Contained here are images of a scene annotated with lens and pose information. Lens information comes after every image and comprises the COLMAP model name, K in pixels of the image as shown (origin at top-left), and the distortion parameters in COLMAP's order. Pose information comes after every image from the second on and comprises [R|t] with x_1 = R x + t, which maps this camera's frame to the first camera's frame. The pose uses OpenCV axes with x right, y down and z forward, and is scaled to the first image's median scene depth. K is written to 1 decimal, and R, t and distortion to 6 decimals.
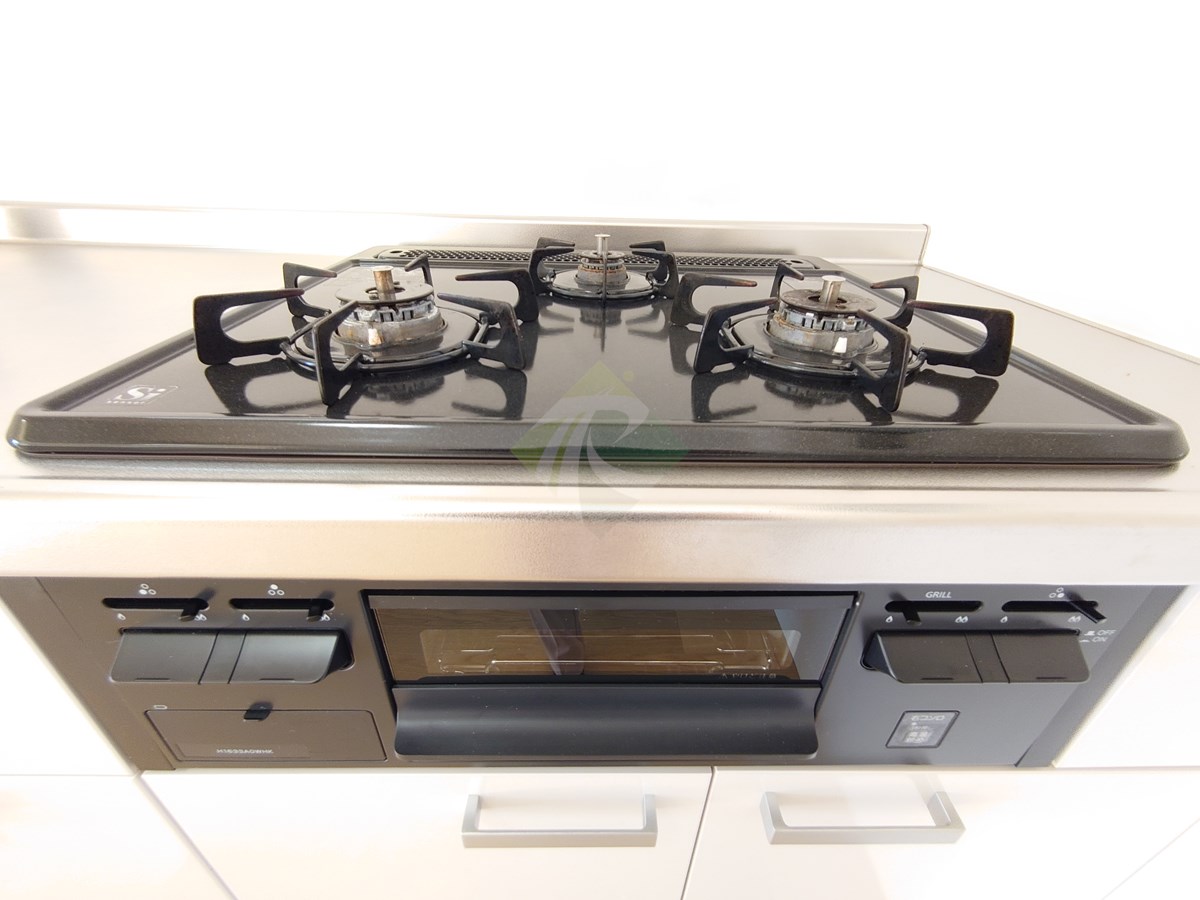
lens RADIAL K [[515.7, 0, 603.7], [0, 515.7, 449.9], [0, 0, 1]] dist [-0.002095, -0.000183]
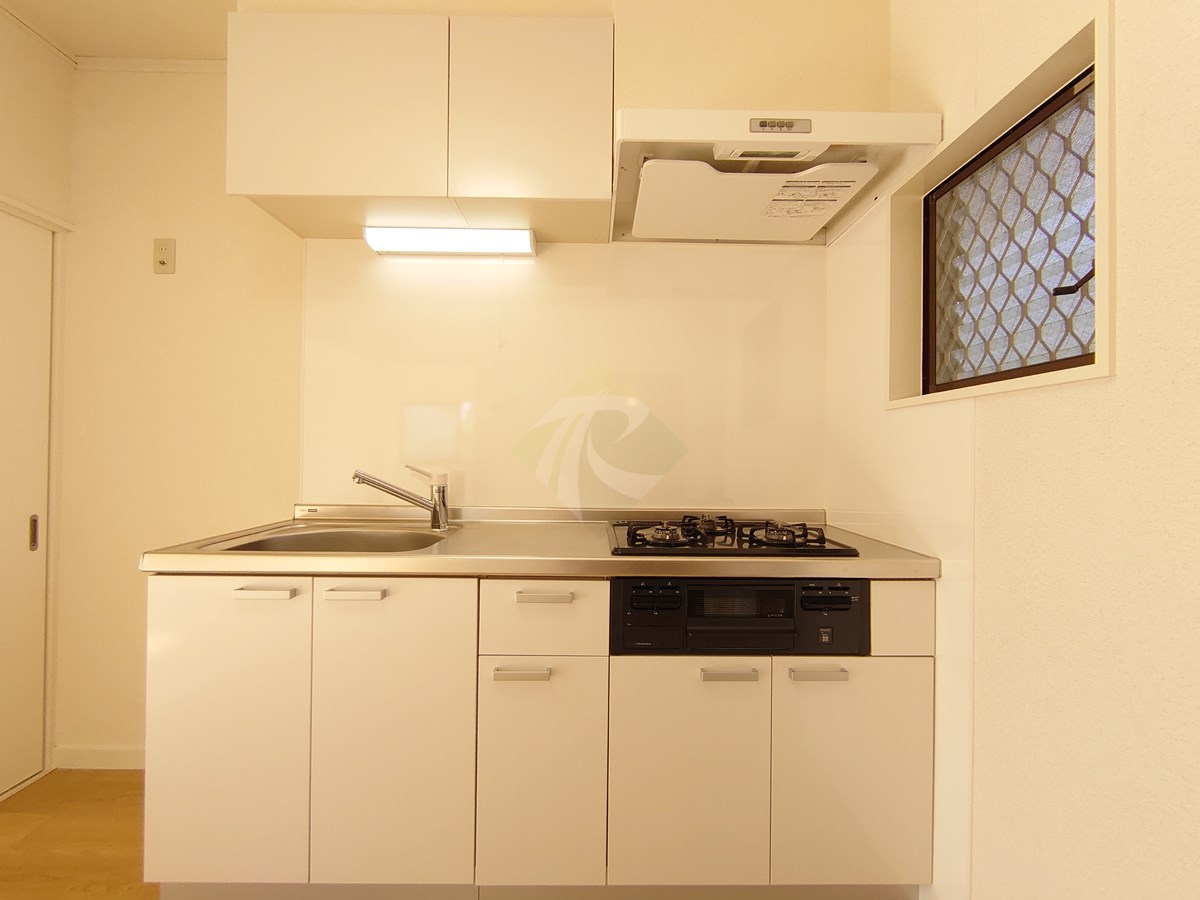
lens RADIAL K [[515.7, 0, 599.7], [0, 515.7, 452.0], [0, 0, 1]] dist [-0.002095, -0.000183]
pose [[0.999808, -0.019341, -0.003183, -0.912031], [0.015118, 0.864248, -0.502839, 1.171595], [0.012476, 0.502694, 0.864374, -2.711003]]
